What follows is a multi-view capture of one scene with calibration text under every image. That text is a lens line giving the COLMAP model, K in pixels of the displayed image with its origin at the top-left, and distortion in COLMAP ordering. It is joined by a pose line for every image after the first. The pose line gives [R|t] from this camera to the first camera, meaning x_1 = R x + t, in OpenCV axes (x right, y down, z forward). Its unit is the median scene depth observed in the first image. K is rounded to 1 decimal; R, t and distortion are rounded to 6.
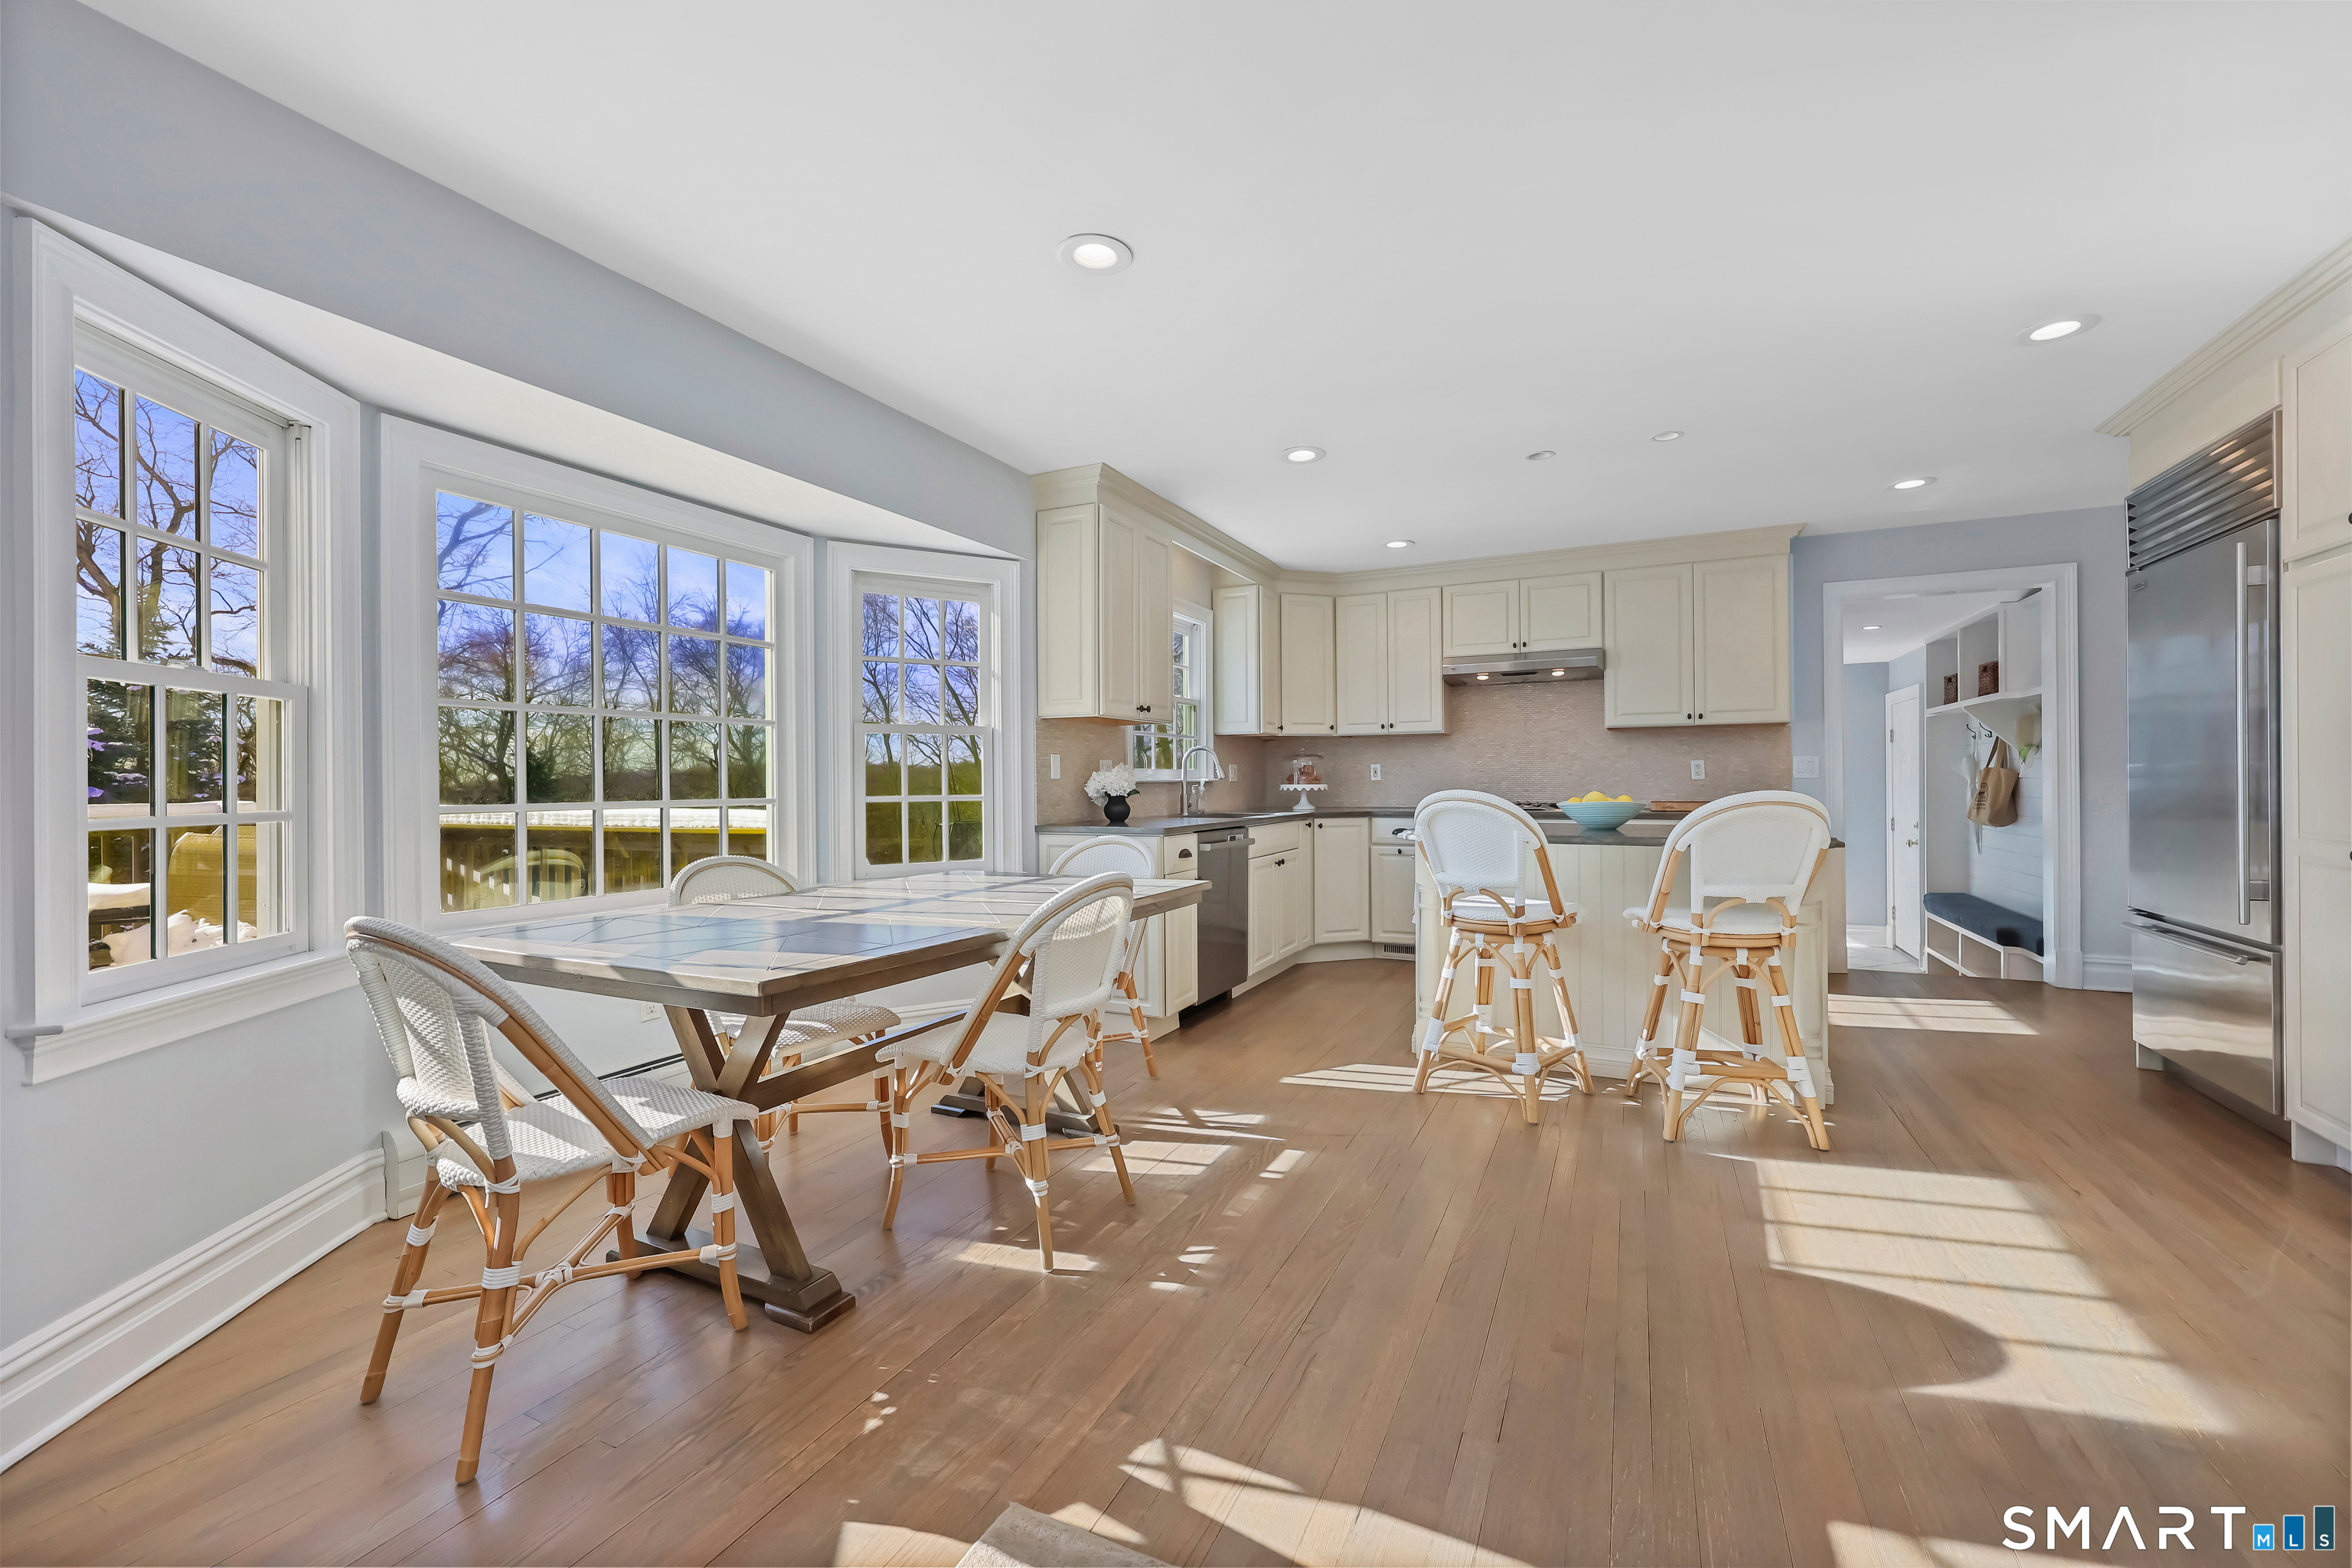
lens RADIAL K [[946.7, 0, 1167.5], [0, 946.7, 778.8], [0, 0, 1]] dist [0.000756, 0.000708]
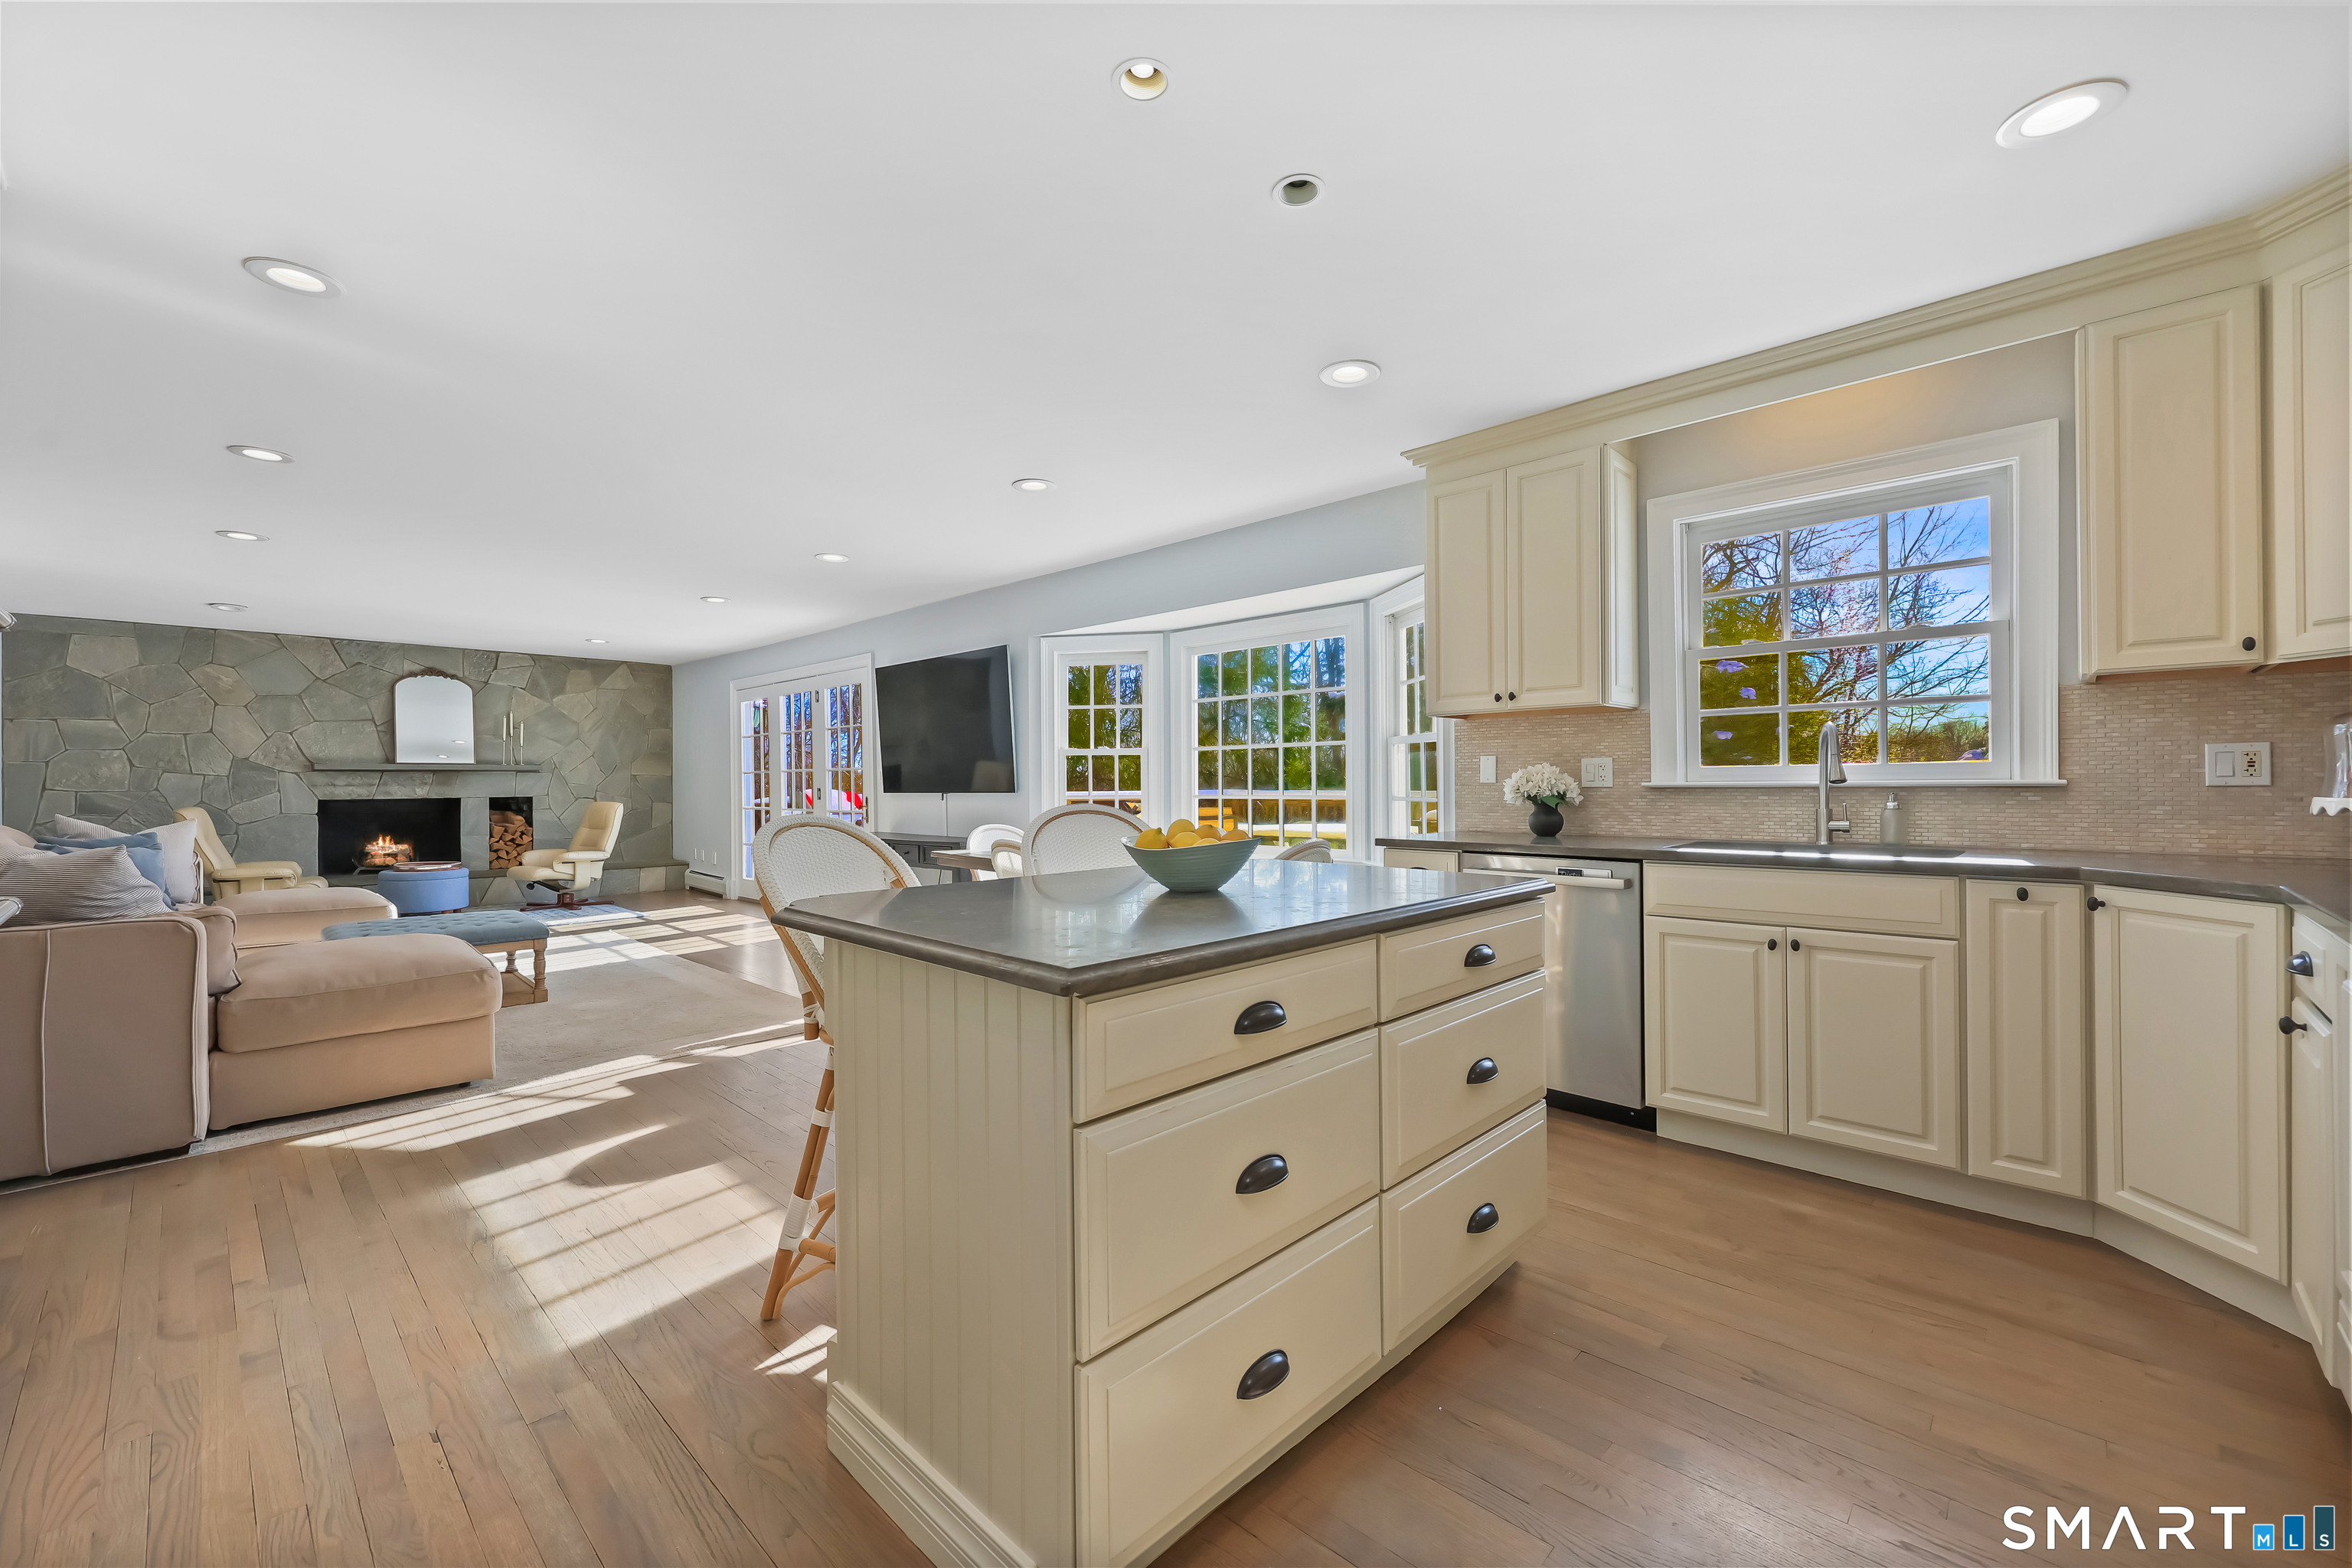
lens RADIAL K [[946.7, 0, 1187.9], [0, 946.7, 784.1], [0, 0, 1]] dist [0.000756, 0.000708]
pose [[-0.294594, 0.010747, -0.955562, 0.858539], [0.012671, 0.999893, 0.007339, -0.008885], [0.955539, -0.009946, -0.294698, 1.012402]]
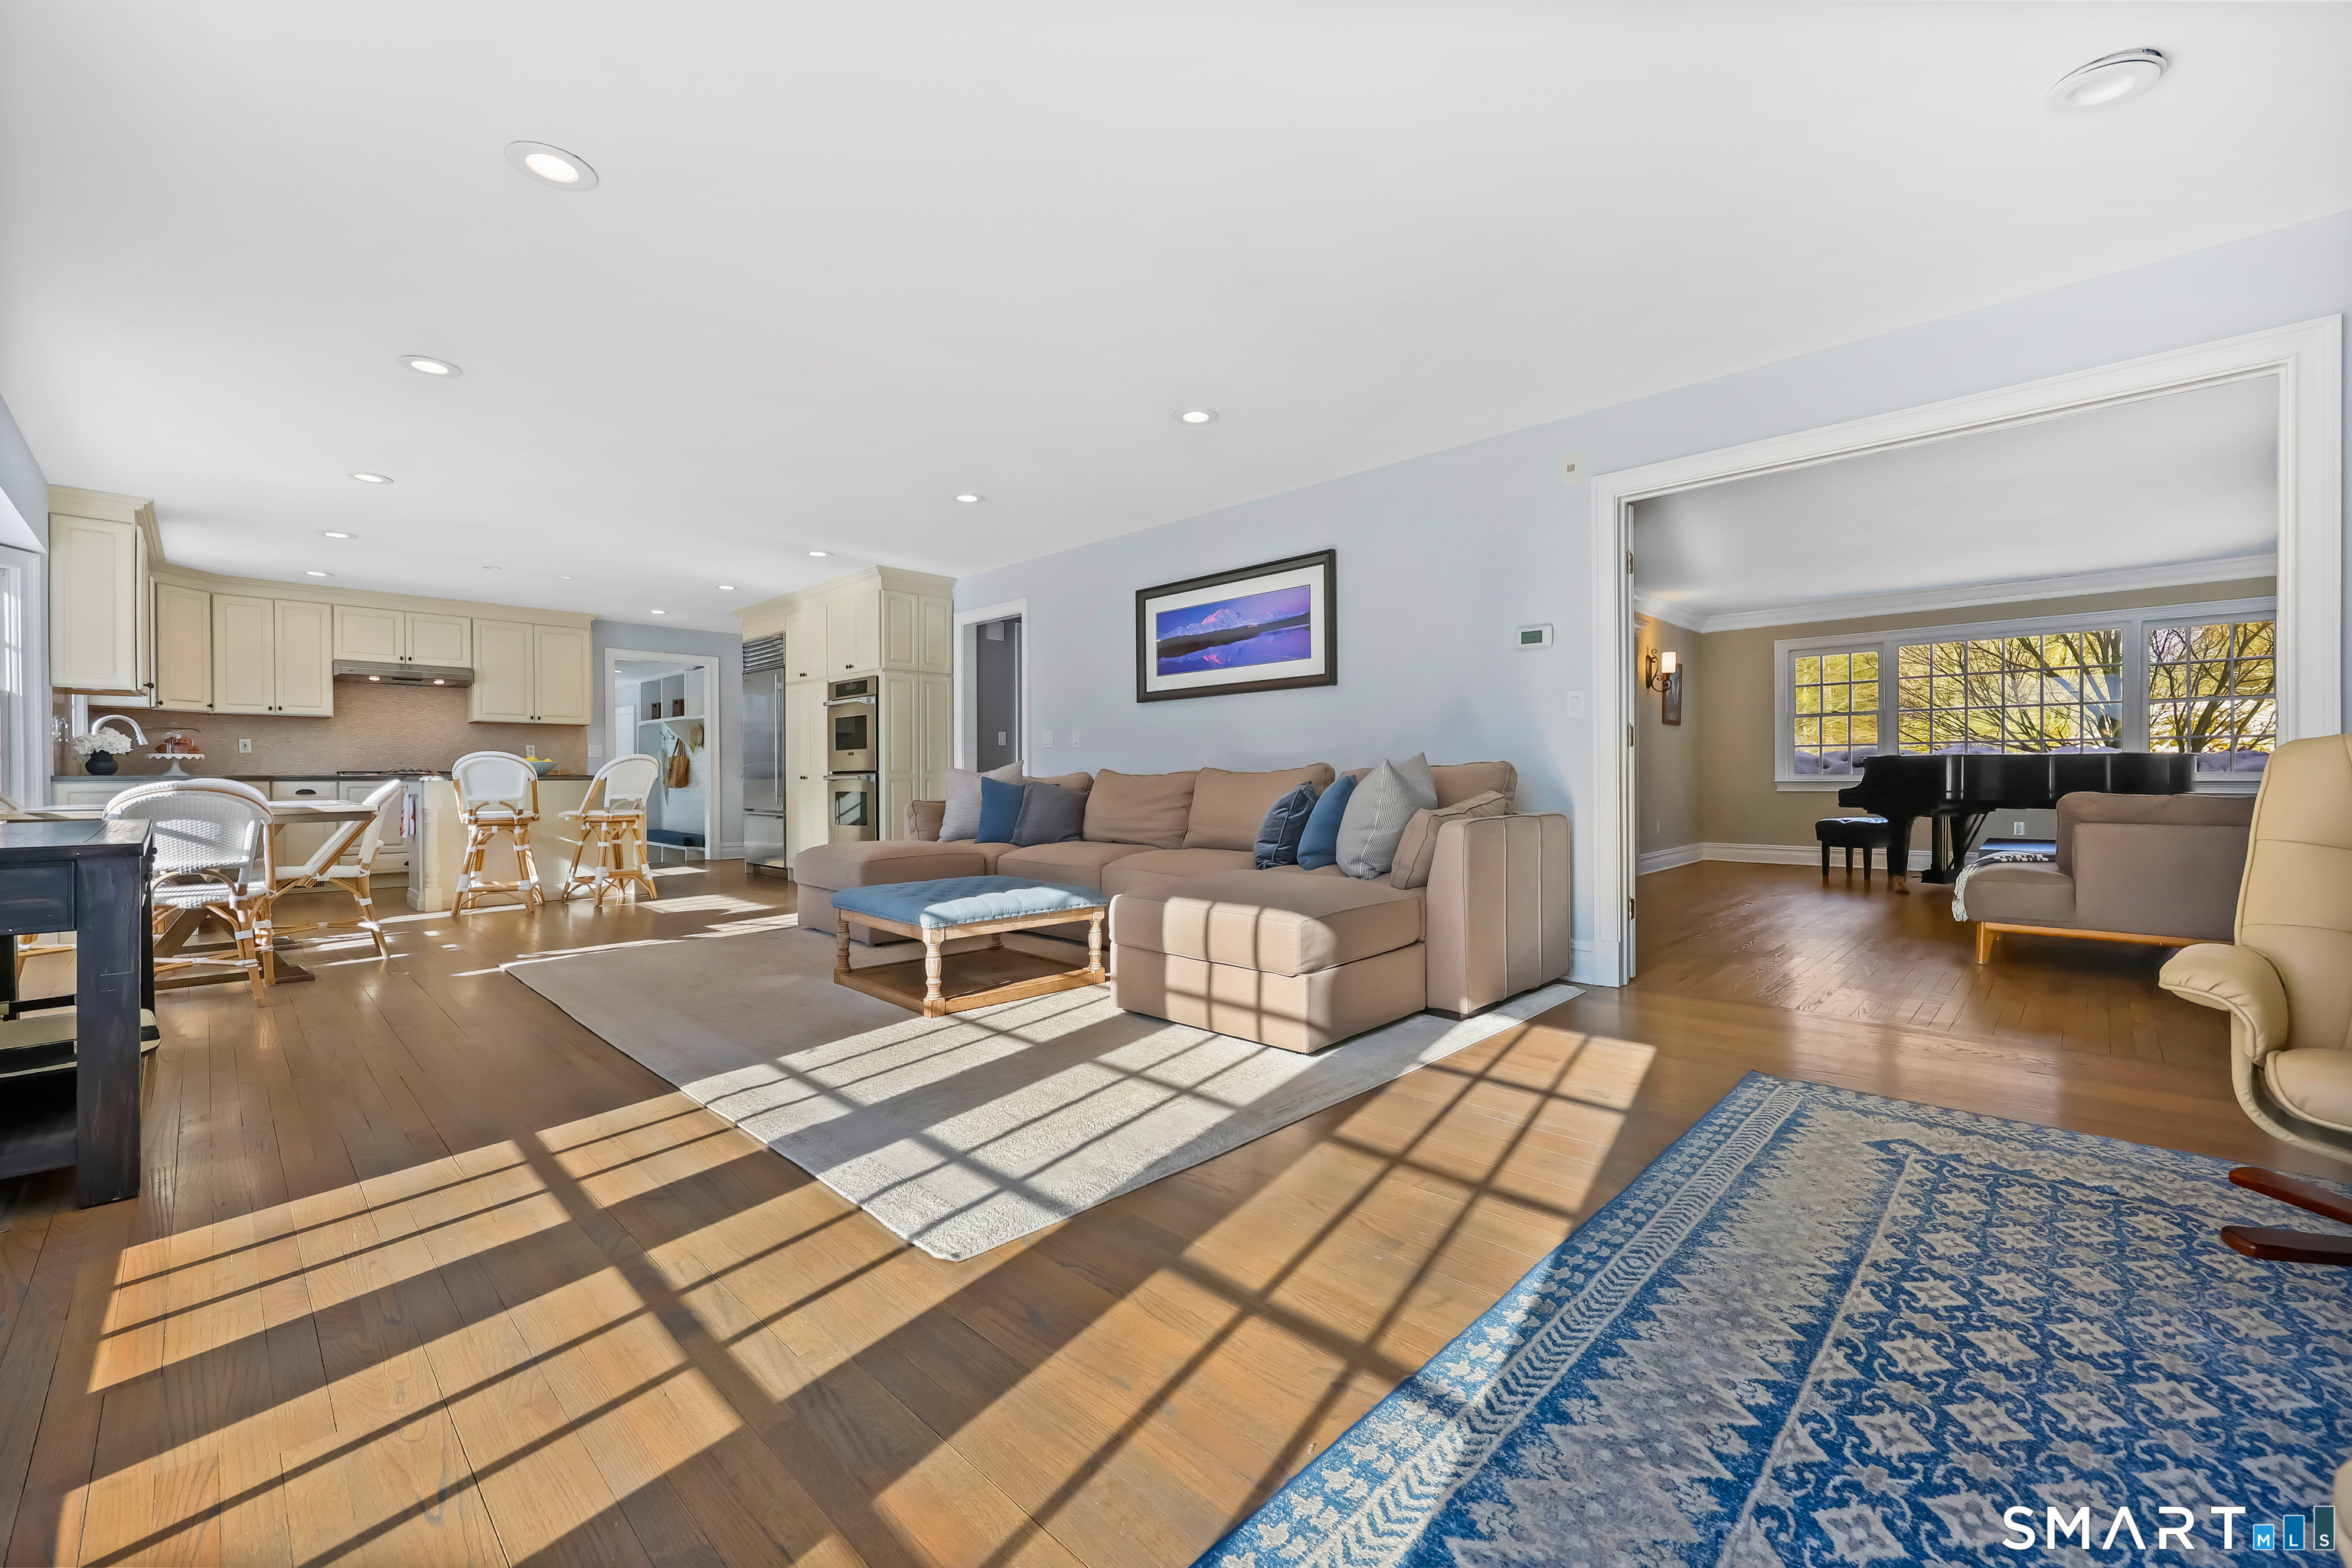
lens RADIAL K [[946.7, 0, 1190.9], [0, 946.7, 779.3], [0, 0, 1]] dist [0.000756, 0.000708]
pose [[0.301475, 0.004286, 0.953465, -0.834834], [-0.004049, 0.999987, -0.003215, 0.051540], [-0.953466, -0.002892, 0.301488, -0.725239]]
